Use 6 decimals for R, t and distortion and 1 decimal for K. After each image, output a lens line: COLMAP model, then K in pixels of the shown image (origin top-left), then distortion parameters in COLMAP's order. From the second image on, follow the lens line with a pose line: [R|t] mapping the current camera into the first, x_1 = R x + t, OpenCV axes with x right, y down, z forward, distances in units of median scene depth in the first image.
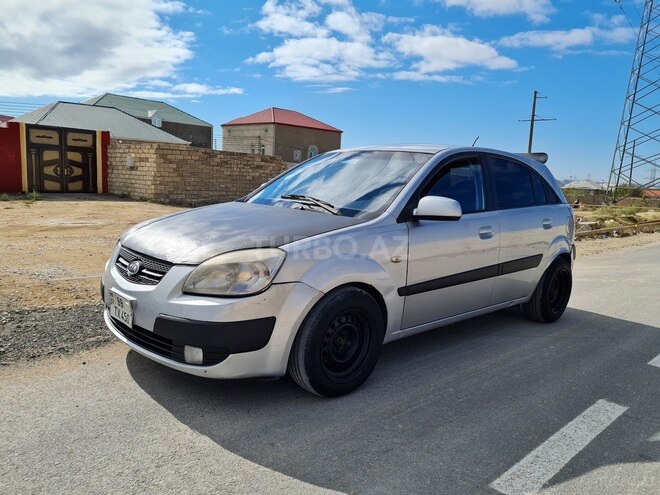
lens RADIAL K [[635.0, 0, 330.0], [0, 635.0, 247.5], [0, 0, 1]] dist [0.009593, 0.001547]
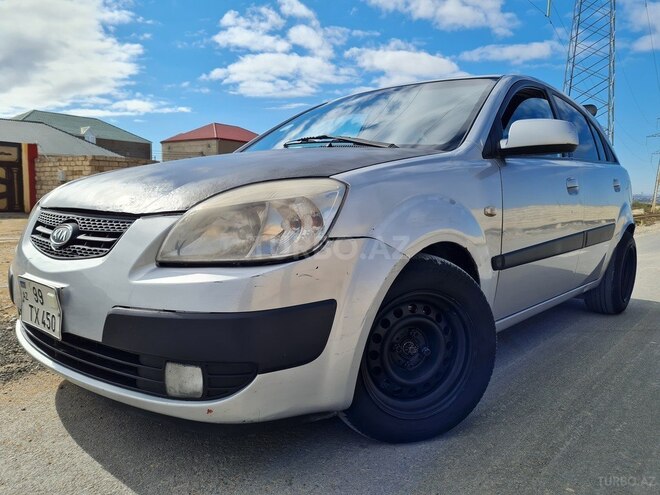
lens RADIAL K [[604.3, 0, 330.0], [0, 604.3, 247.5], [0, 0, 1]] dist [-0.004778, -0.005964]
pose [[0.993191, -0.039936, 0.109437, -0.128702], [0.044847, 0.998077, -0.042786, 0.076746], [-0.107518, 0.047403, 0.993072, 0.433188]]
